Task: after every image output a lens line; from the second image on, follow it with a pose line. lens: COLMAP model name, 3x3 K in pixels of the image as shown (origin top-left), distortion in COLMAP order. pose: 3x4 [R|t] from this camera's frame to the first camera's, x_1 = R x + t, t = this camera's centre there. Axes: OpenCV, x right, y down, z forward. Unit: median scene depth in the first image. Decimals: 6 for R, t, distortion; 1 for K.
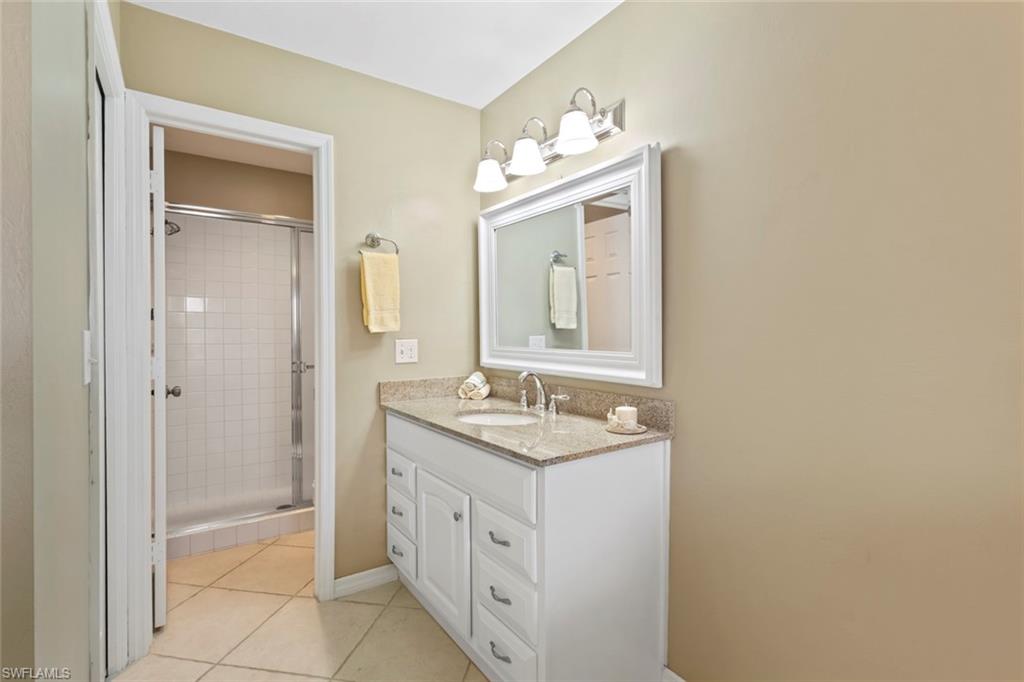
lens RADIAL K [[478.2, 0, 520.6], [0, 478.2, 337.4], [0, 0, 1]] dist [-0.005563, 0.004059]
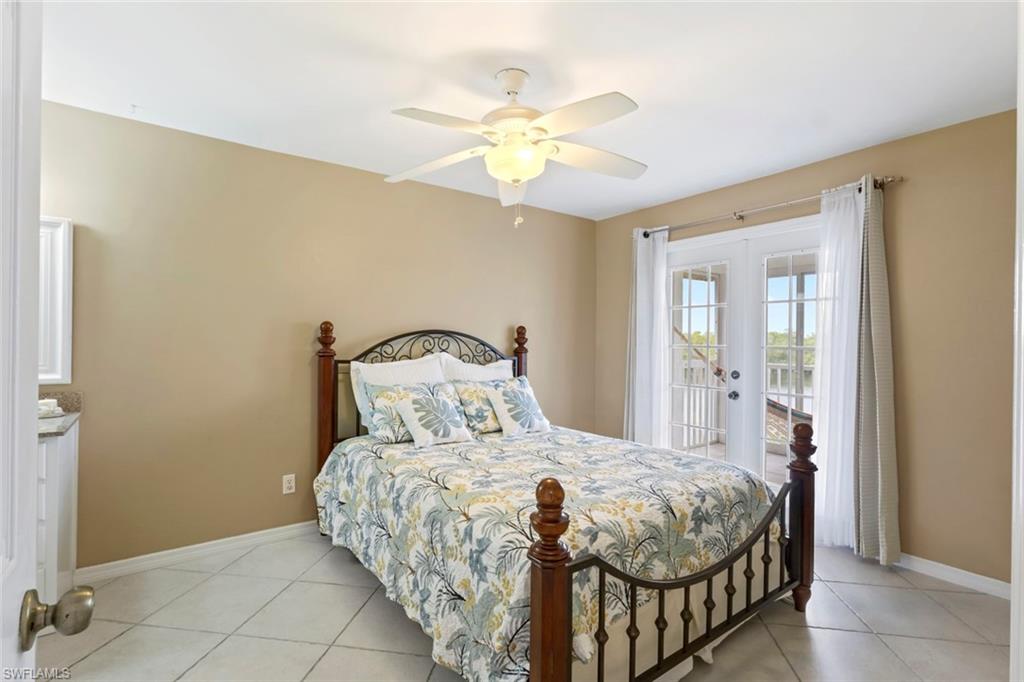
lens RADIAL K [[478.2, 0, 514.5], [0, 478.2, 338.4], [0, 0, 1]] dist [-0.005563, 0.004059]
pose [[0.002094, 0.003441, 0.999992, -0.837085], [0.000650, 0.999994, -0.003443, -0.020844], [-0.999998, 0.000658, 0.002092, -0.272719]]
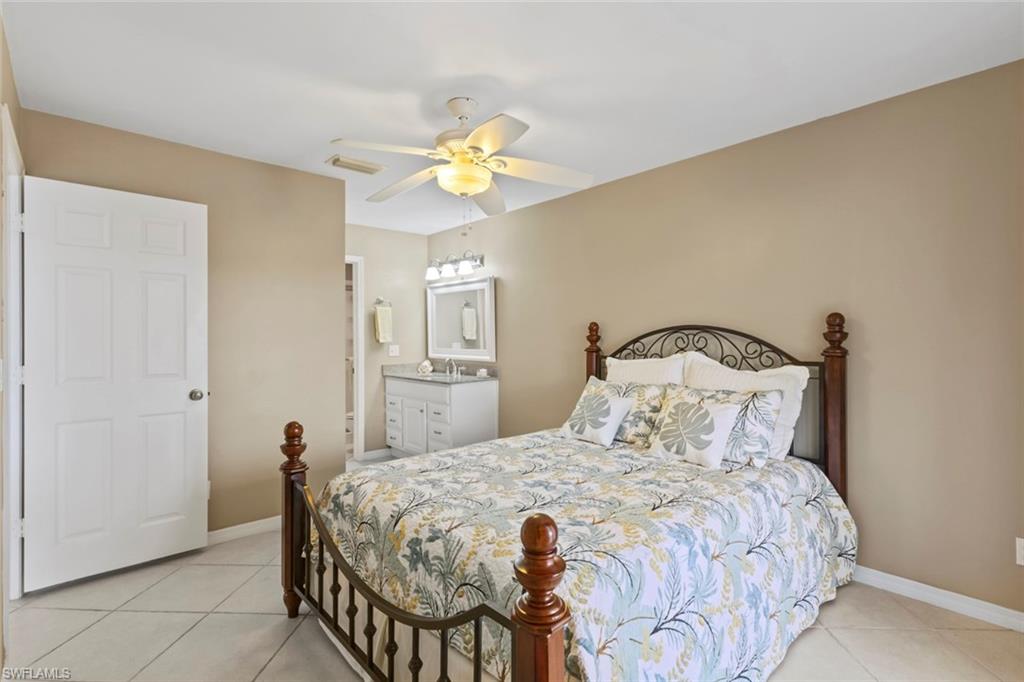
lens RADIAL K [[478.2, 0, 507.2], [0, 478.2, 339.4], [0, 0, 1]] dist [-0.005563, 0.004059]
pose [[0.995321, -0.006438, 0.096411, 0.068533], [0.006668, 0.999976, -0.002064, -0.015126], [-0.096395, 0.002698, 0.995339, -1.298906]]
